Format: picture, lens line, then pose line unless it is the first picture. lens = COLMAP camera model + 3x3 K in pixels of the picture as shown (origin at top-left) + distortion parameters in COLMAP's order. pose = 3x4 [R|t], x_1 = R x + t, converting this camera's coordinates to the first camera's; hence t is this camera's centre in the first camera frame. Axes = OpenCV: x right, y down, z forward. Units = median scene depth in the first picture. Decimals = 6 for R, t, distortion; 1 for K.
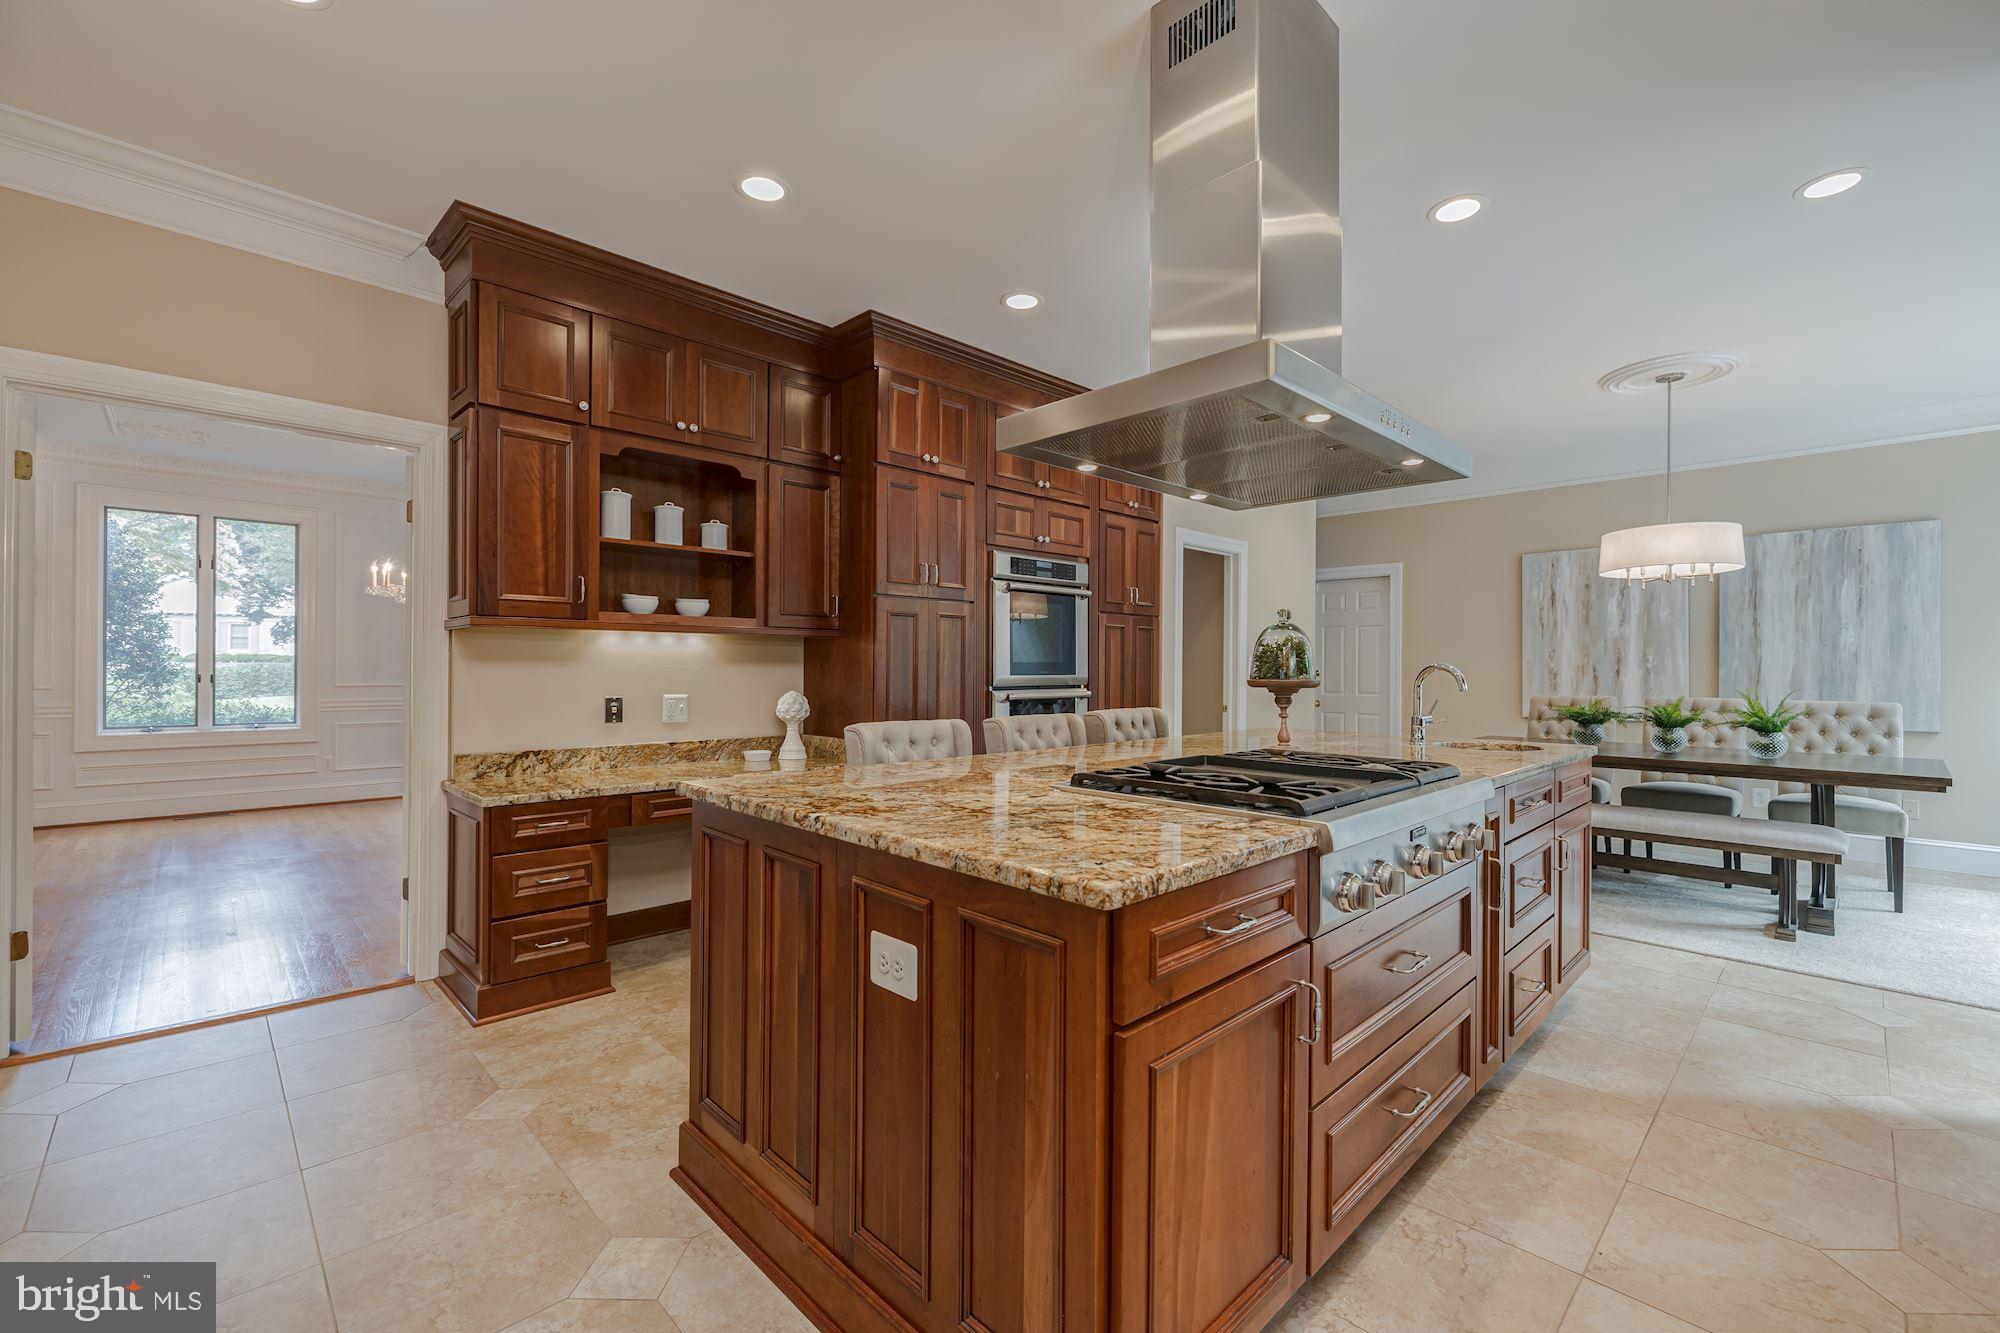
lens RADIAL K [[838.0, 0, 1015.3], [0, 838.0, 668.8], [0, 0, 1]] dist [-0.003142, -0.000742]
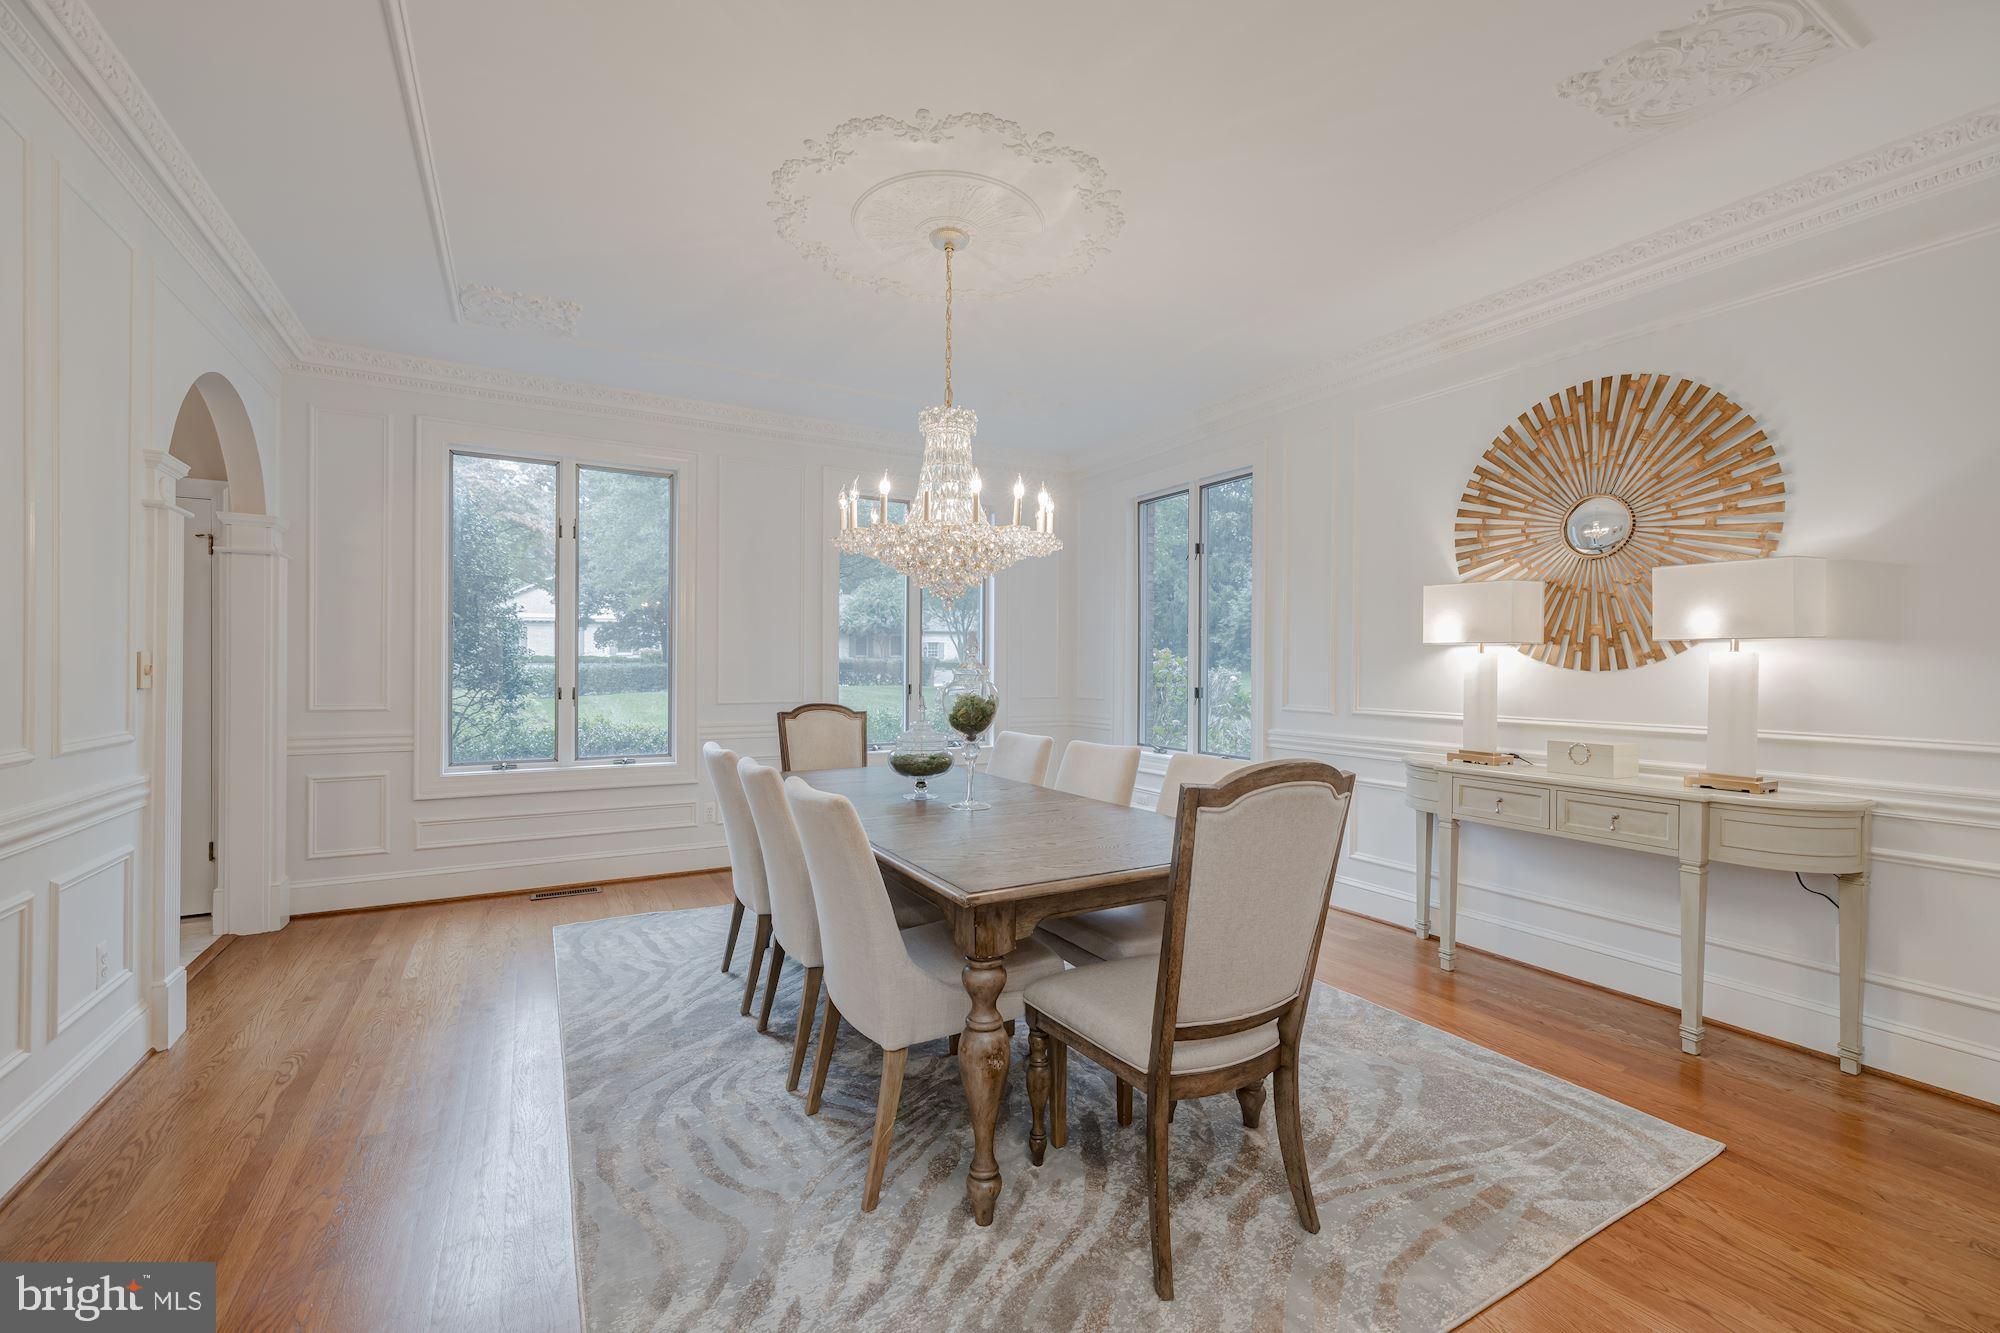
lens RADIAL K [[838.0, 0, 1016.4], [0, 838.0, 670.1], [0, 0, 1]] dist [-0.003142, -0.000742]
pose [[0.967704, 0.000814, -0.252087, -0.861623], [-0.000395, 0.999998, 0.001710, -0.019779], [0.252088, -0.001555, 0.967703, 0.834972]]
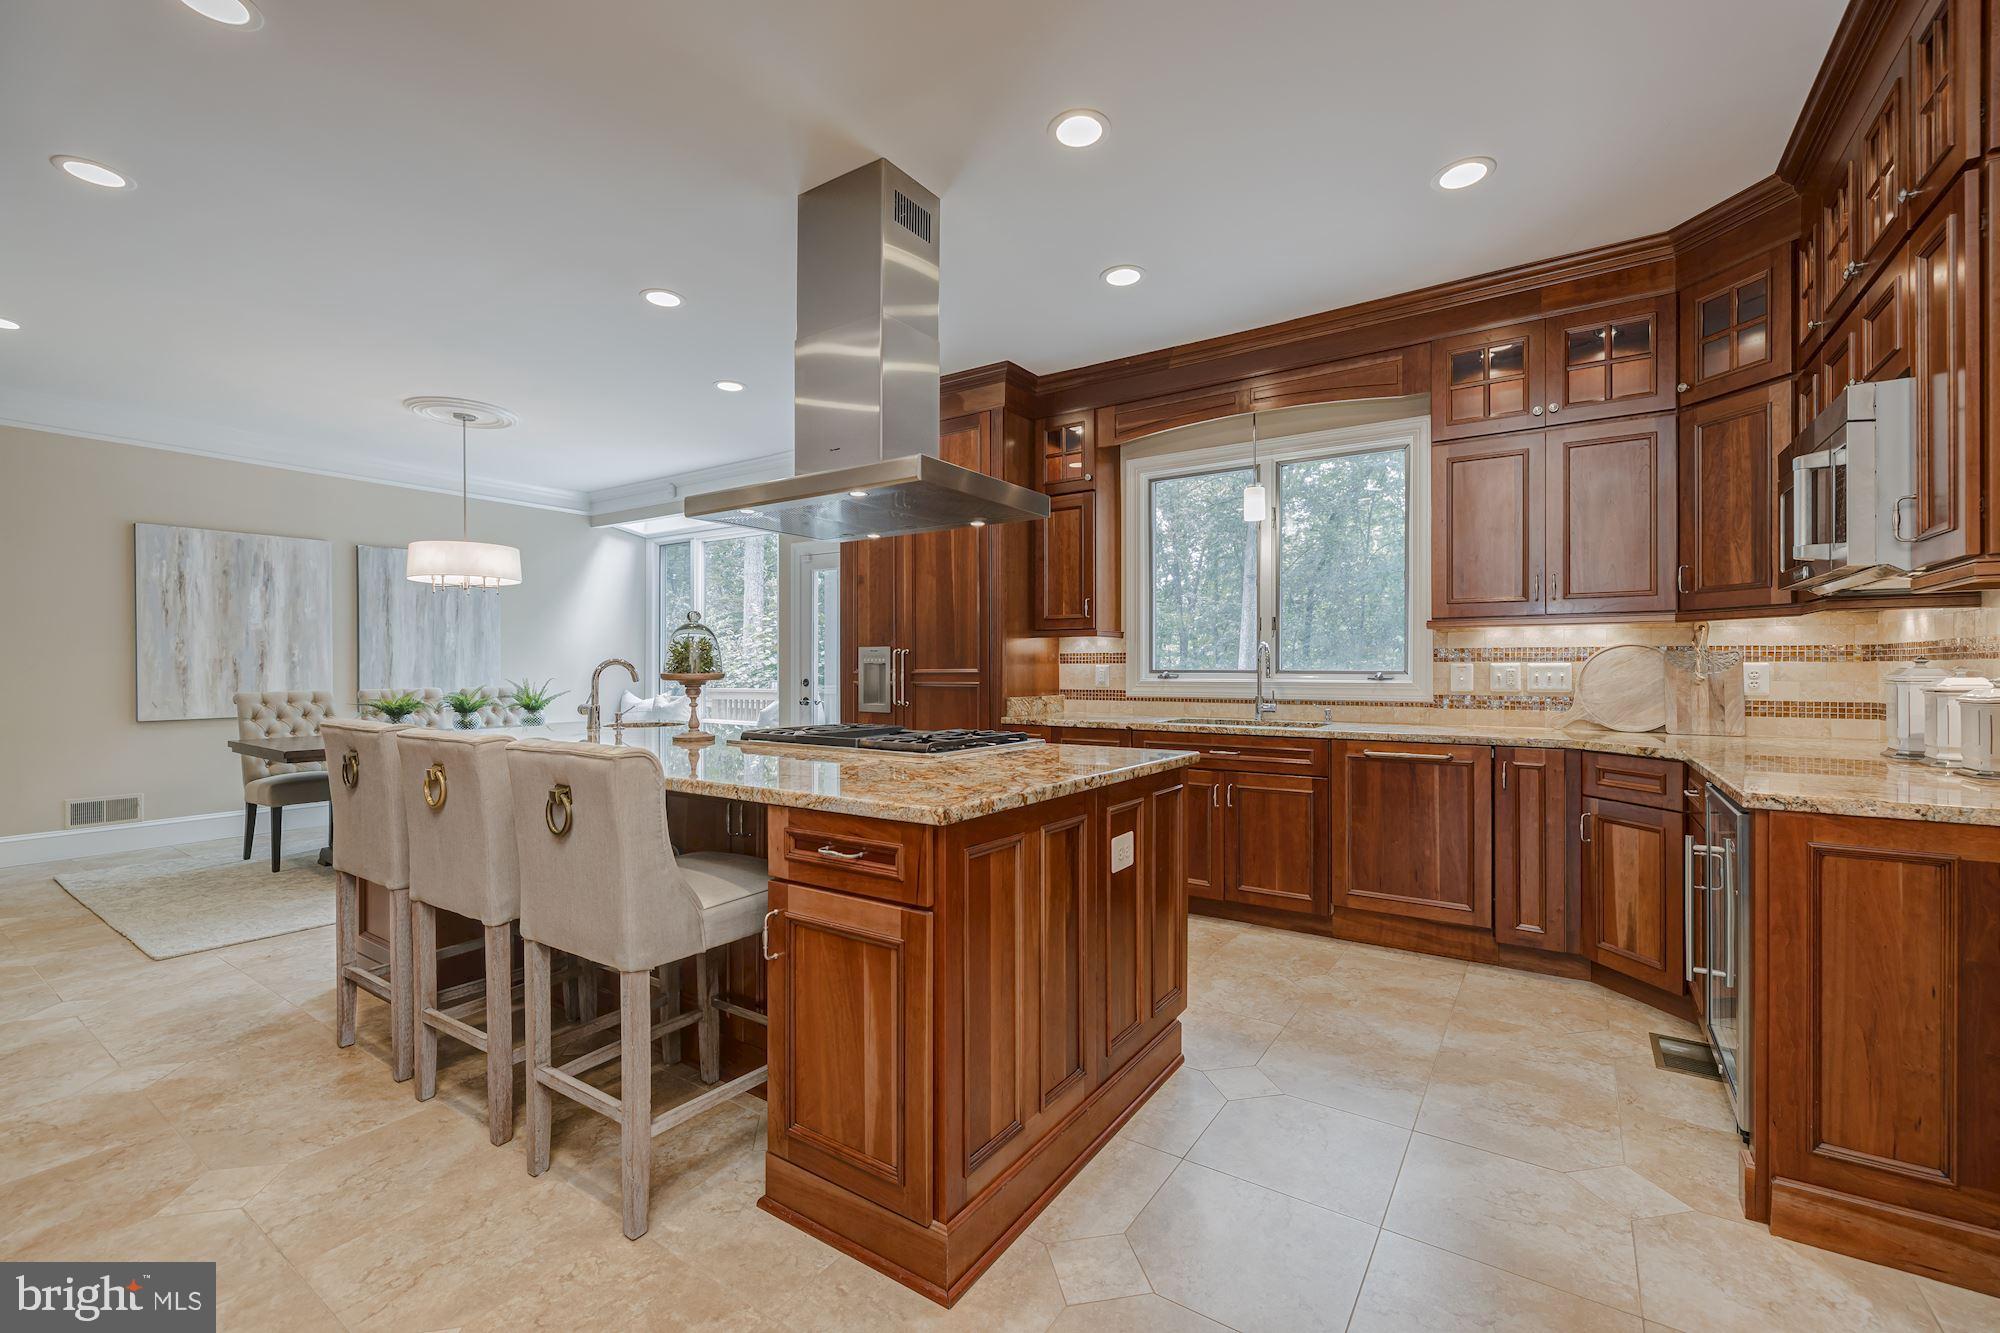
lens RADIAL K [[838.0, 0, 1001.8], [0, 838.0, 662.6], [0, 0, 1]] dist [-0.003142, -0.000742]
pose [[-0.202639, 0.000196, 0.979254, -0.666516], [-0.001505, 0.999999, -0.000512, -0.001699], [-0.979252, -0.001578, -0.202638, 0.620608]]
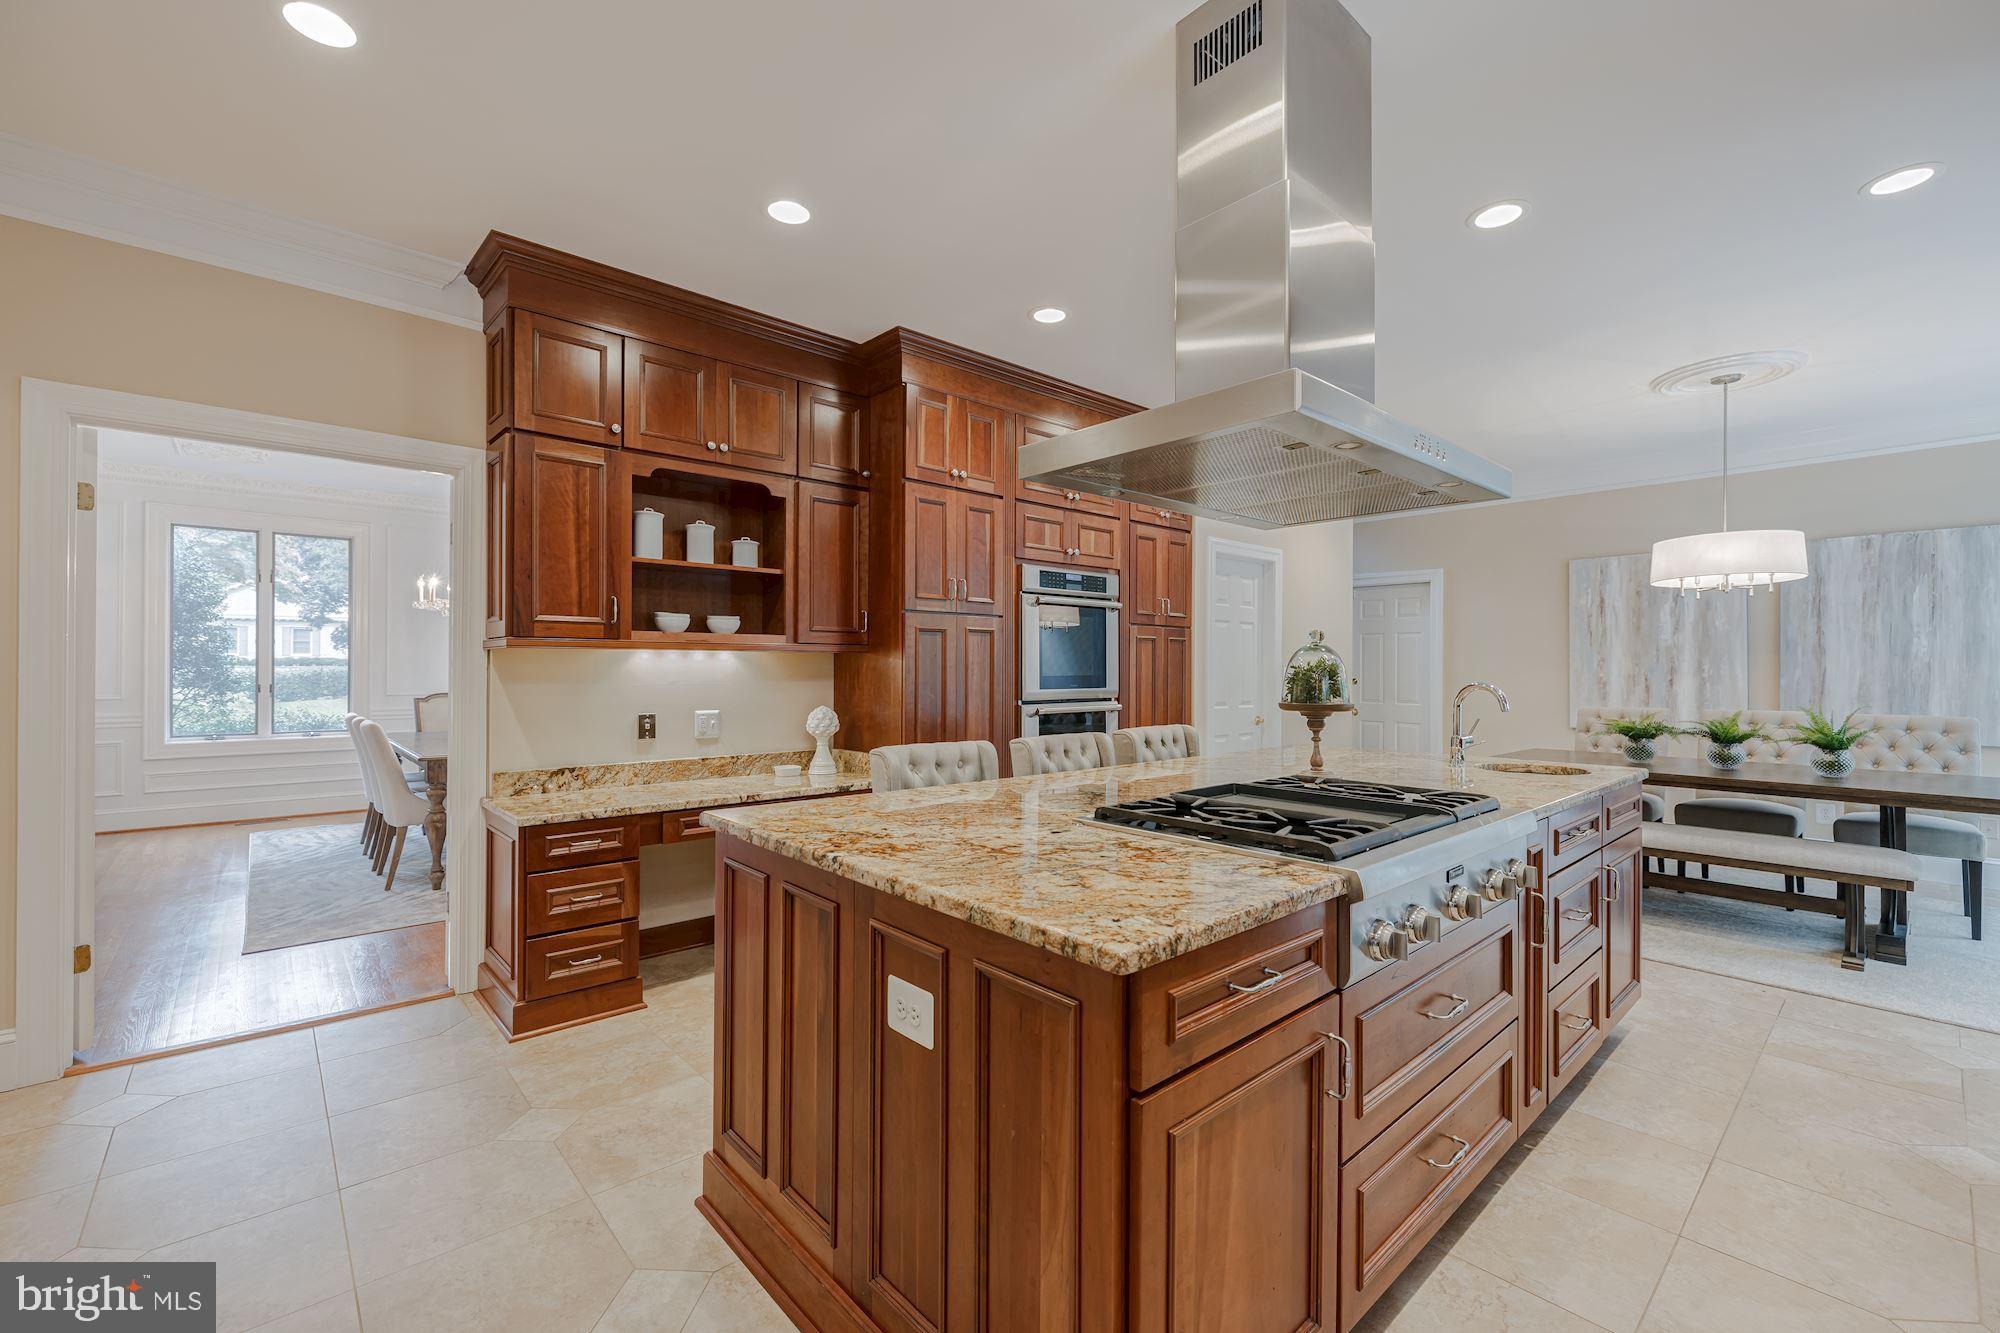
lens RADIAL K [[838.0, 0, 1014.4], [0, 838.0, 668.8], [0, 0, 1]] dist [-0.003142, -0.000742]
pose [[0.999093, -0.001900, -0.042536, 0.007912], [0.001836, 0.999997, -0.001542, -0.019219], [0.042539, 0.001463, 0.999094, 0.007722]]
